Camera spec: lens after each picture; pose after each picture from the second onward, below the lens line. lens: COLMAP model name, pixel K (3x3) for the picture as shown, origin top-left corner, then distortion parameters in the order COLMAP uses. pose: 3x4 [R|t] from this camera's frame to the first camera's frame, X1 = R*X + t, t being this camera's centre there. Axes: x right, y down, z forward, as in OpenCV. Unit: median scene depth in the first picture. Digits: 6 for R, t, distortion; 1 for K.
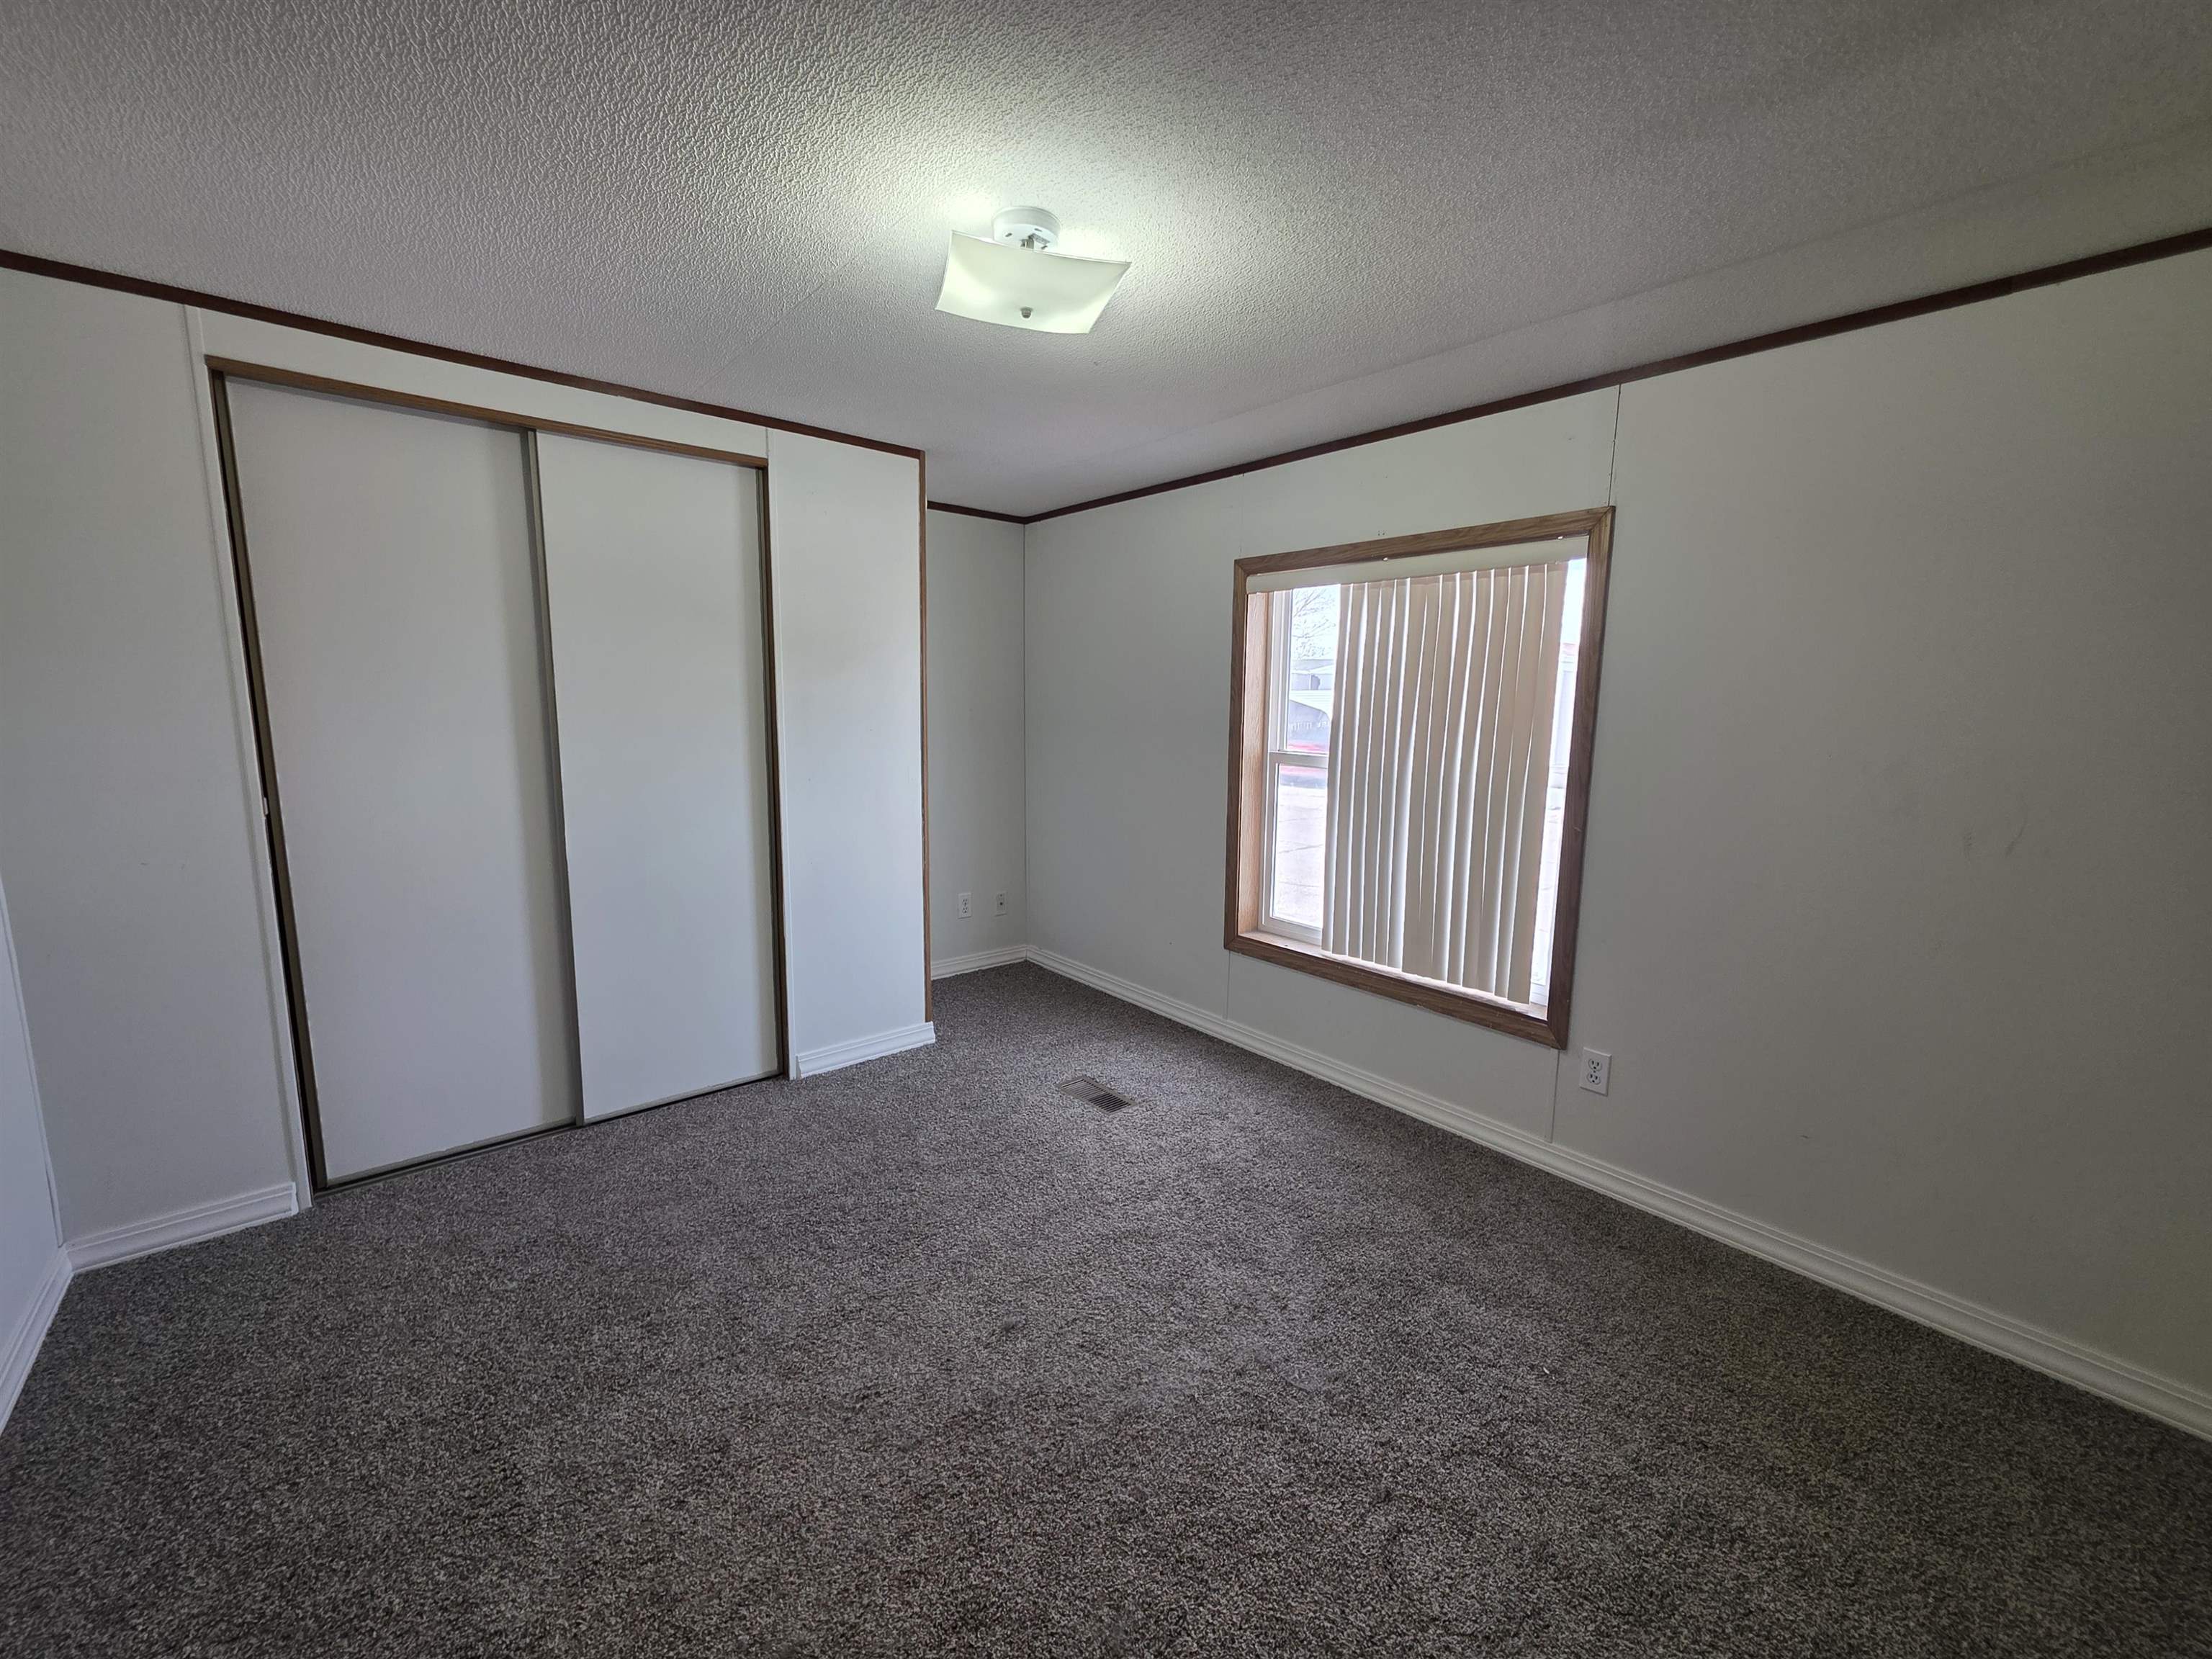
lens RADIAL K [[876.2, 0, 1107.9], [0, 876.2, 830.8], [0, 0, 1]] dist [0.000931, 0.000110]
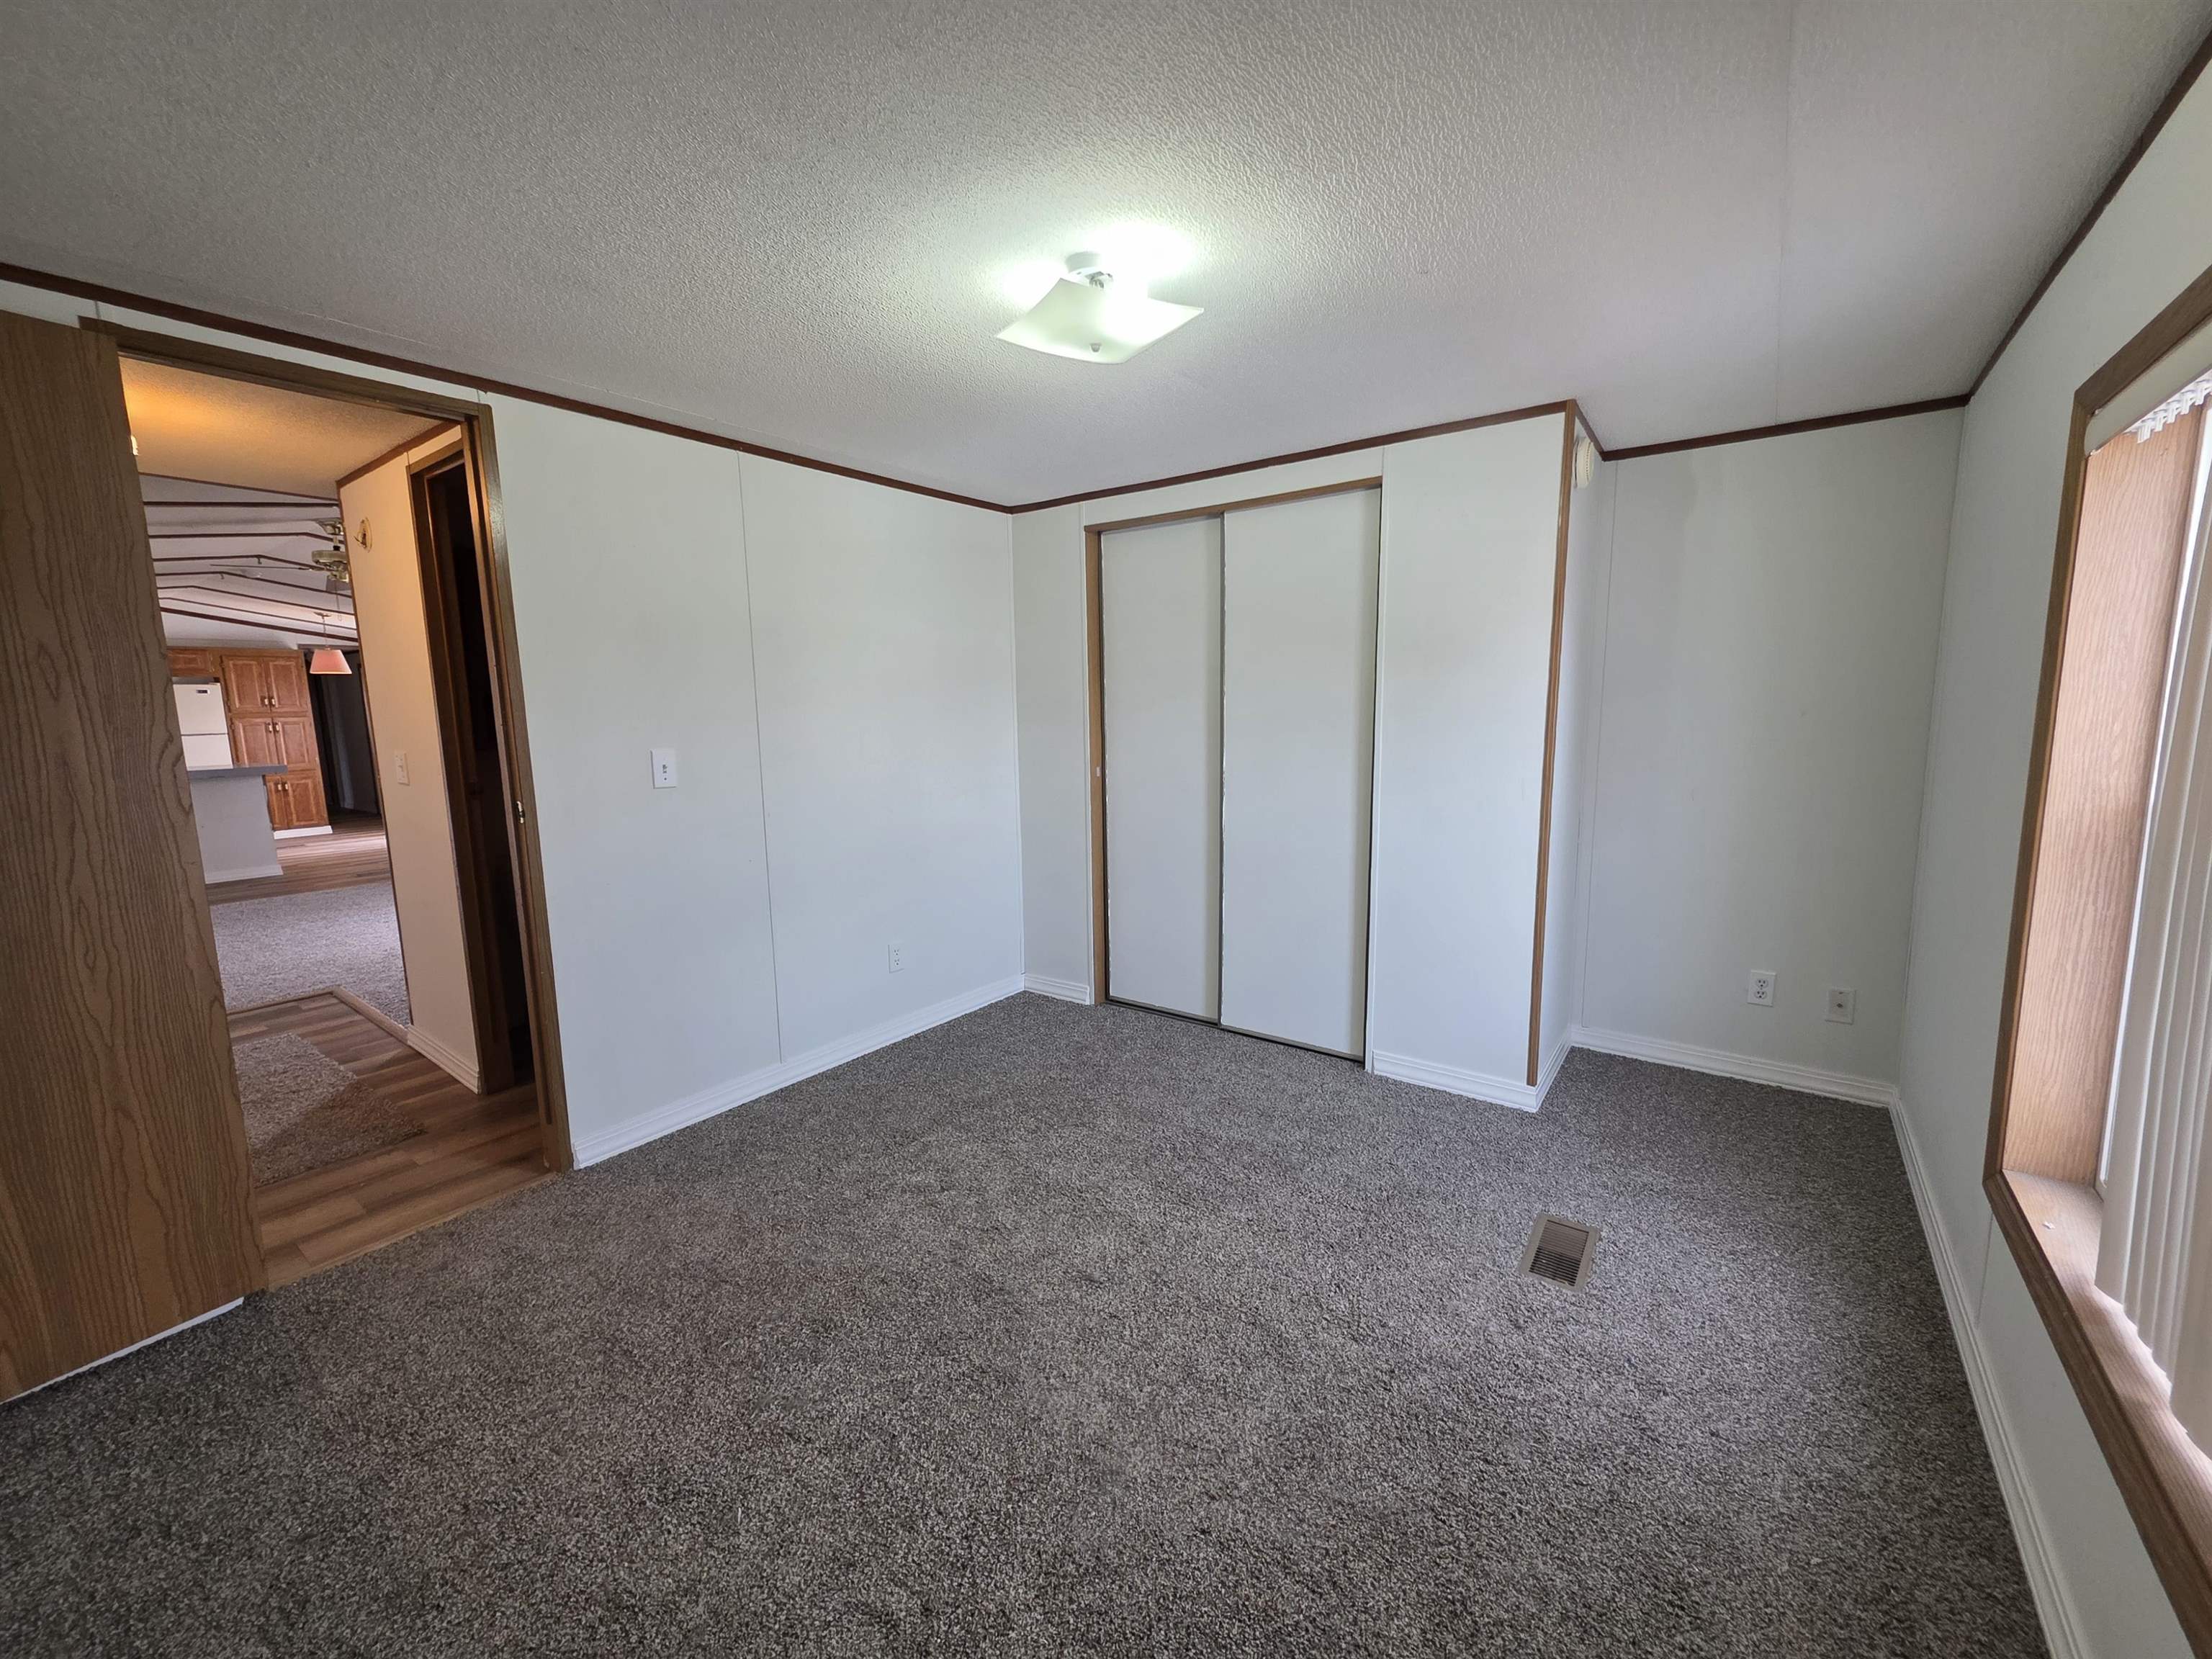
lens RADIAL K [[876.2, 0, 1107.9], [0, 876.2, 830.8], [0, 0, 1]] dist [0.000931, 0.000110]
pose [[0.226457, 0.121032, -0.966472, 0.605095], [-0.125793, 0.987574, 0.094200, -0.063097], [0.965864, 0.100243, 0.238868, 0.481750]]
